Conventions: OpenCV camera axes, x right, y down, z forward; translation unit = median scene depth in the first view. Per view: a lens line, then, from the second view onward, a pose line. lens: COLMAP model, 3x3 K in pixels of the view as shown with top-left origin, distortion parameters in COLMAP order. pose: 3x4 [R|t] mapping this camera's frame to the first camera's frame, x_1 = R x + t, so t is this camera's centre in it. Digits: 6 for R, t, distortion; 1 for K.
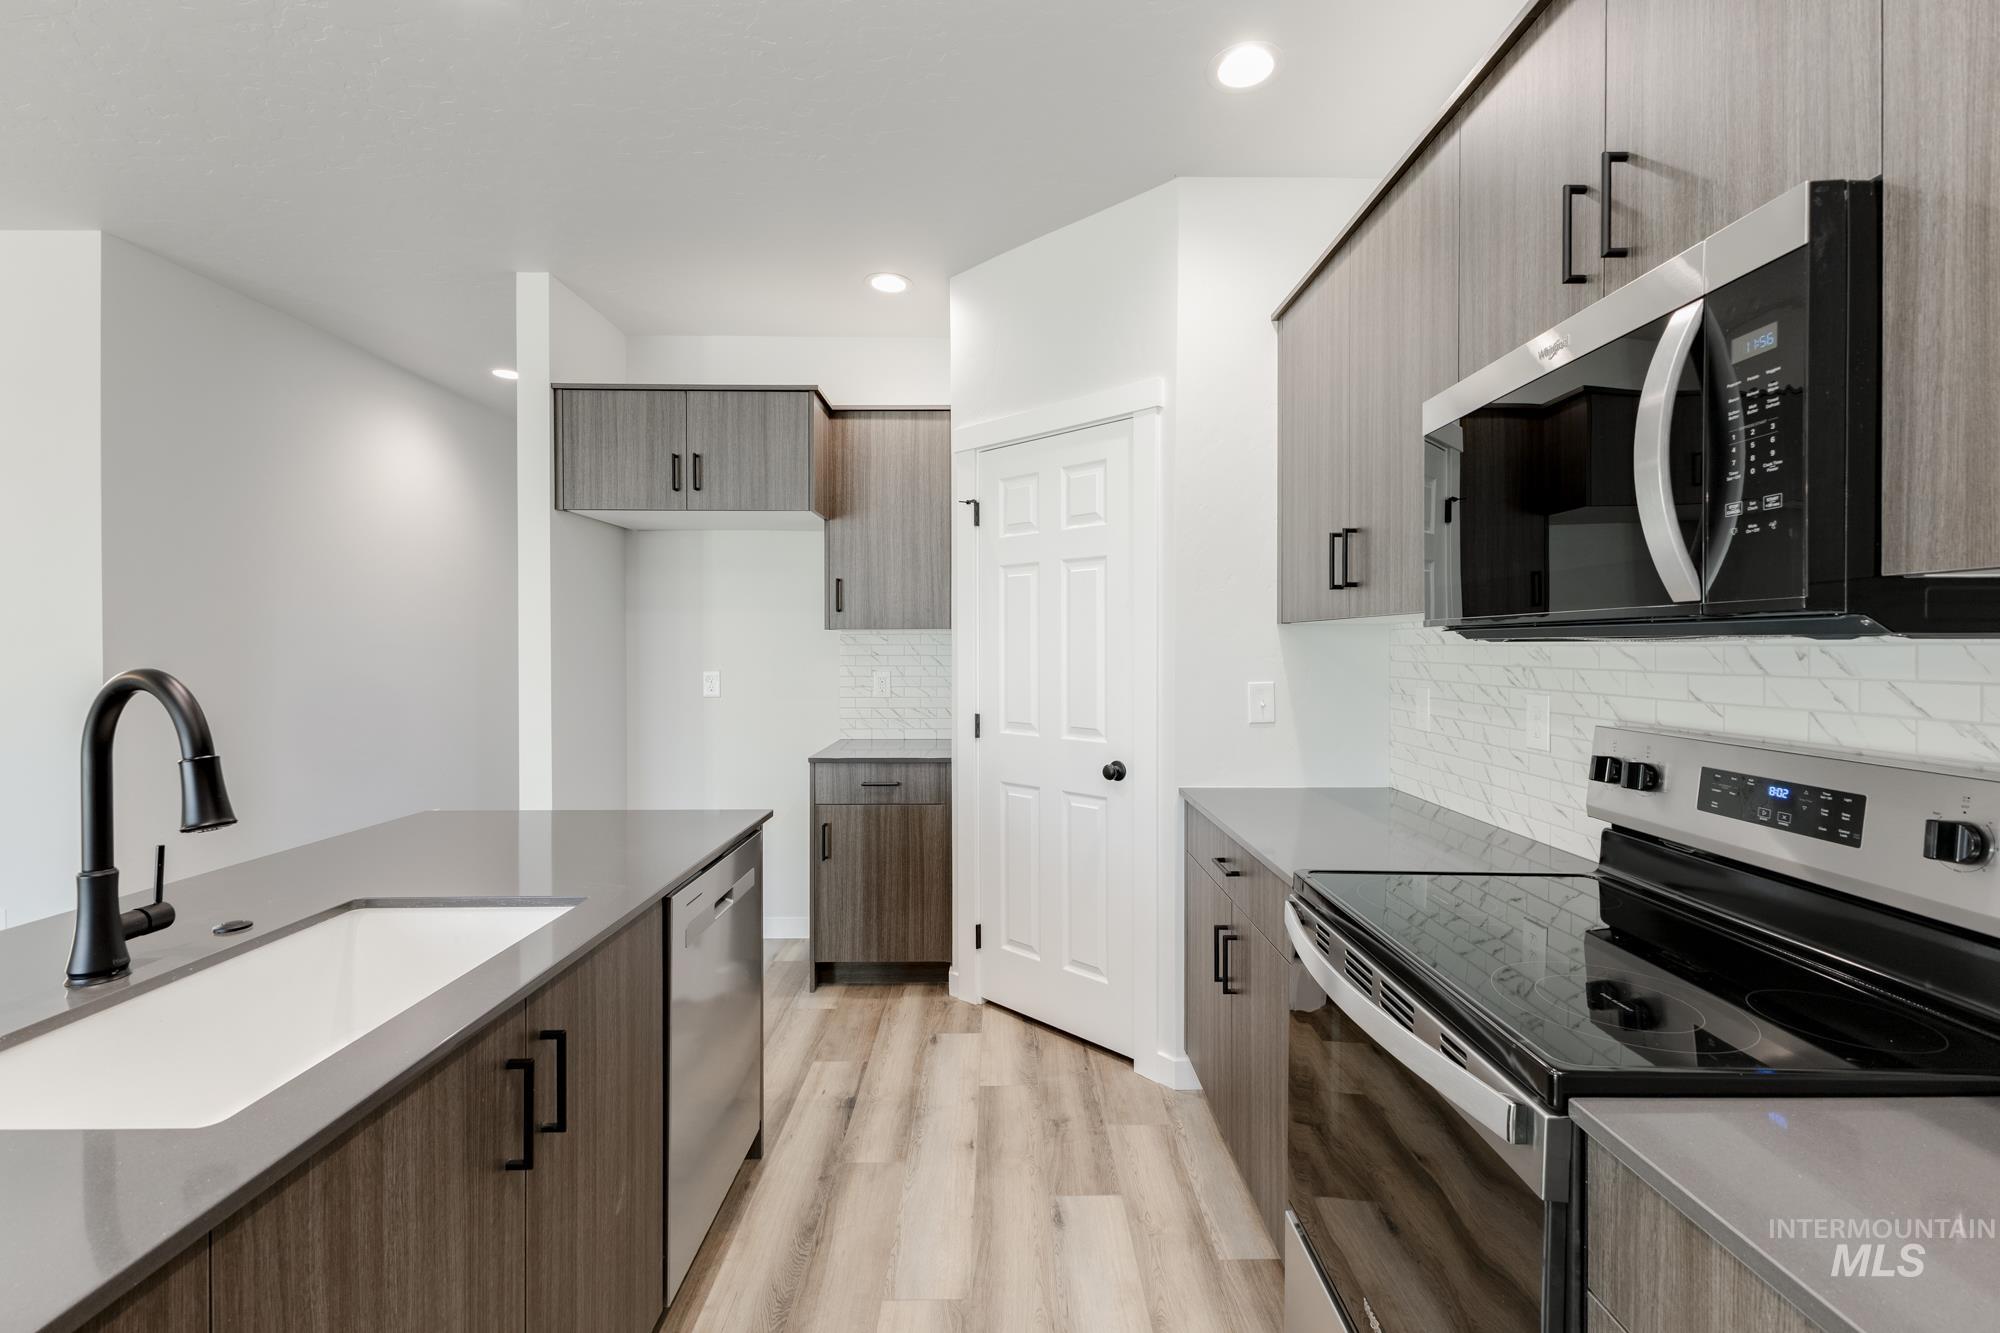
lens RADIAL K [[864.6, 0, 1013.5], [0, 864.6, 654.4], [0, 0, 1]] dist [0.011703, -0.000122]
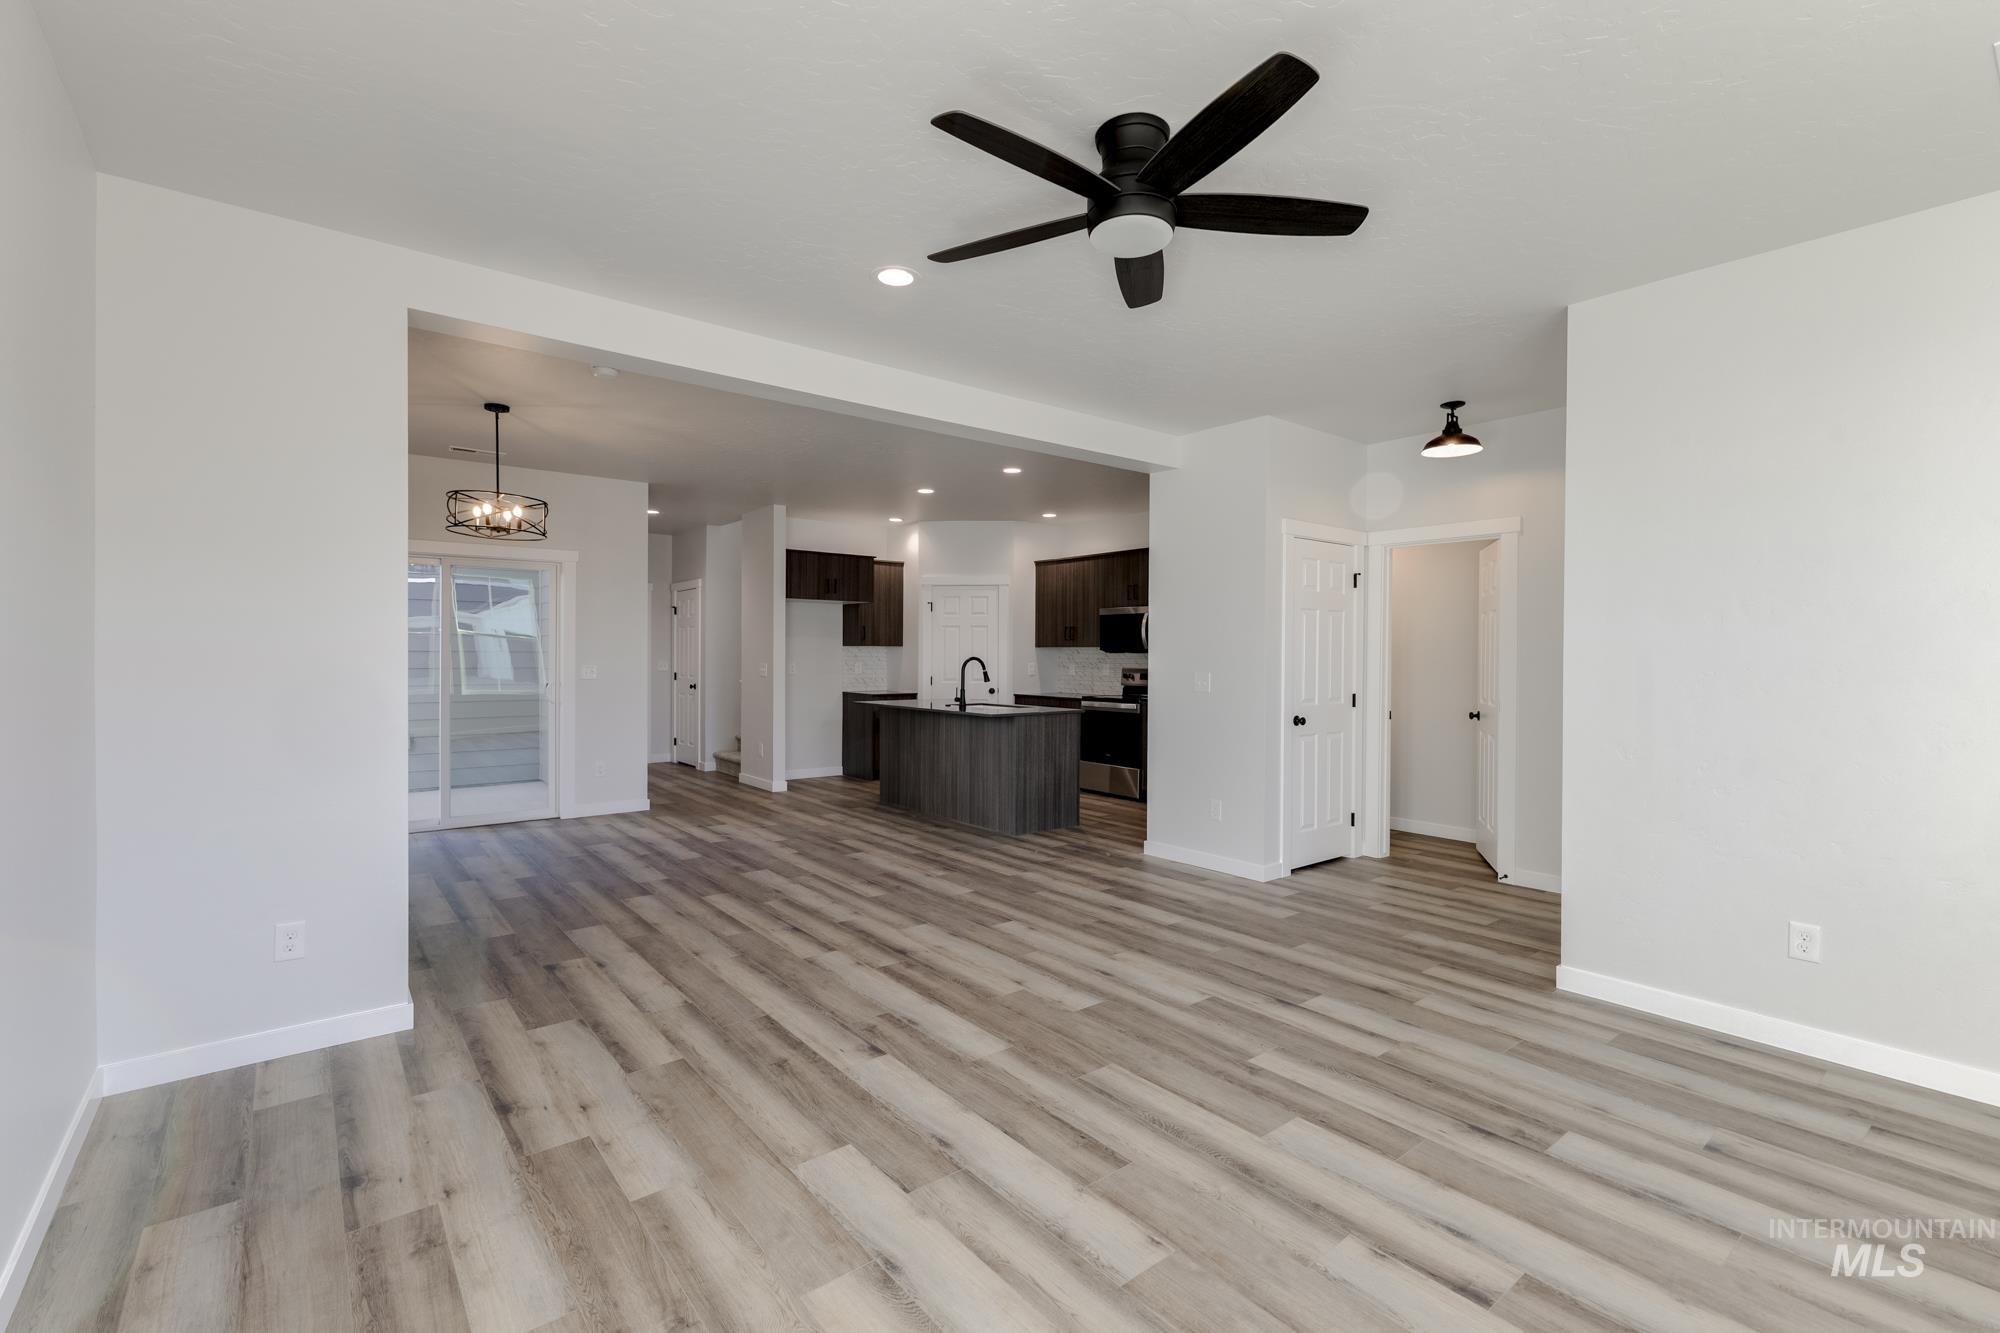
lens RADIAL K [[894.1, 0, 988.5], [0, 894.1, 660.5], [0, 0, 1]] dist [0.010515, -0.000086]
pose [[0.798967, -0.002018, 0.601371, -1.621197], [0.003165, 0.999995, -0.000849, 0.016170], [-0.601366, 0.002582, 0.798970, -1.432136]]
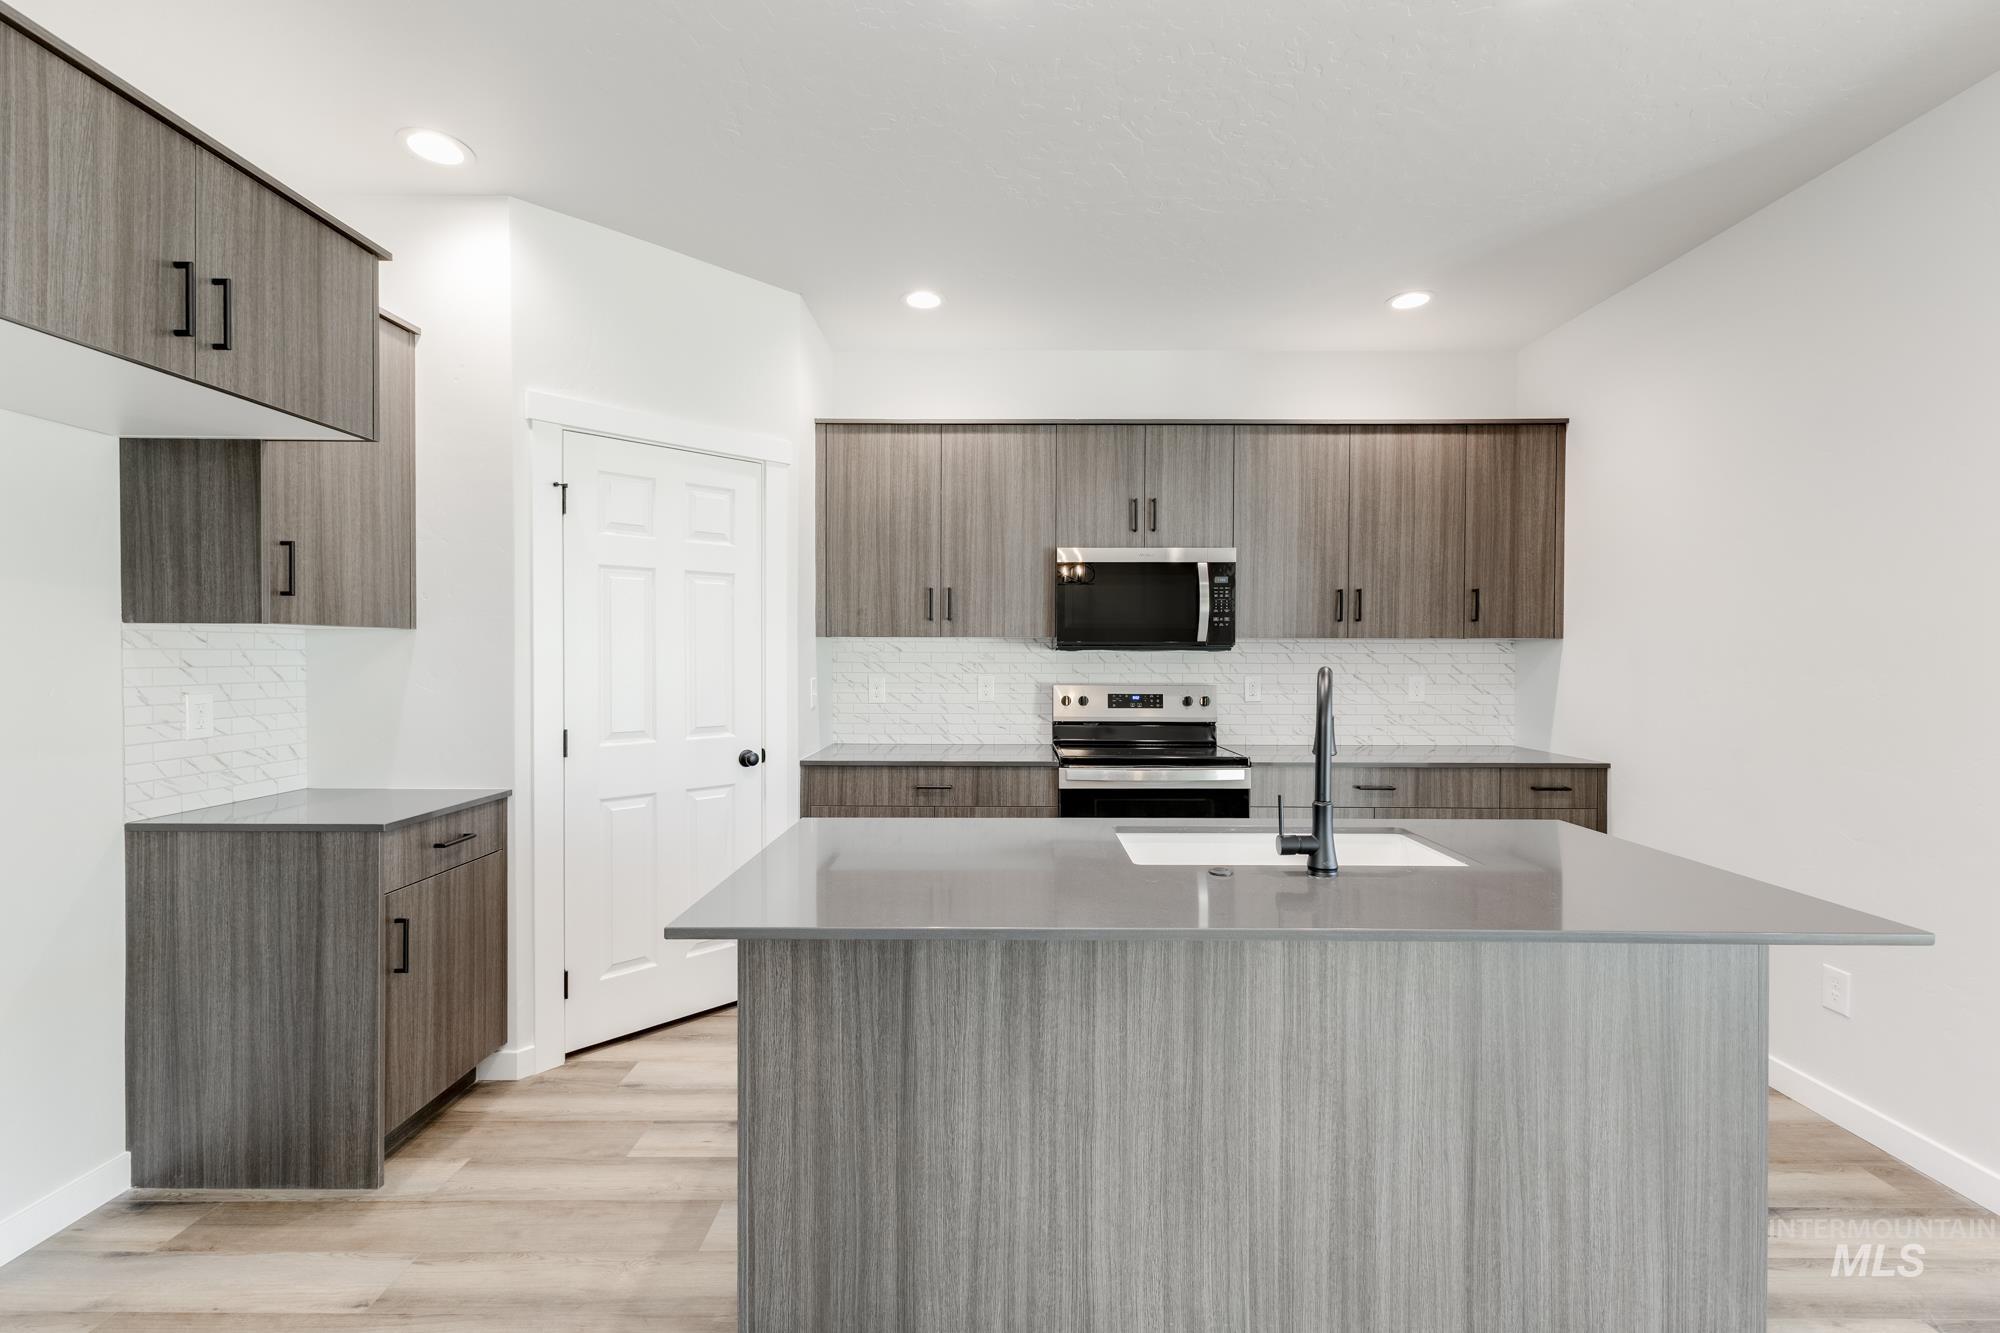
lens RADIAL K [[867.9, 0, 1000.0], [0, 867.9, 666.5], [0, 0, 1]] dist [0.015830, -0.006427]
pose [[0.022726, -0.015408, 0.999623, -0.883068], [0.007993, 0.999852, 0.015230, -0.004952], [-0.999710, 0.007644, 0.022846, 0.526429]]
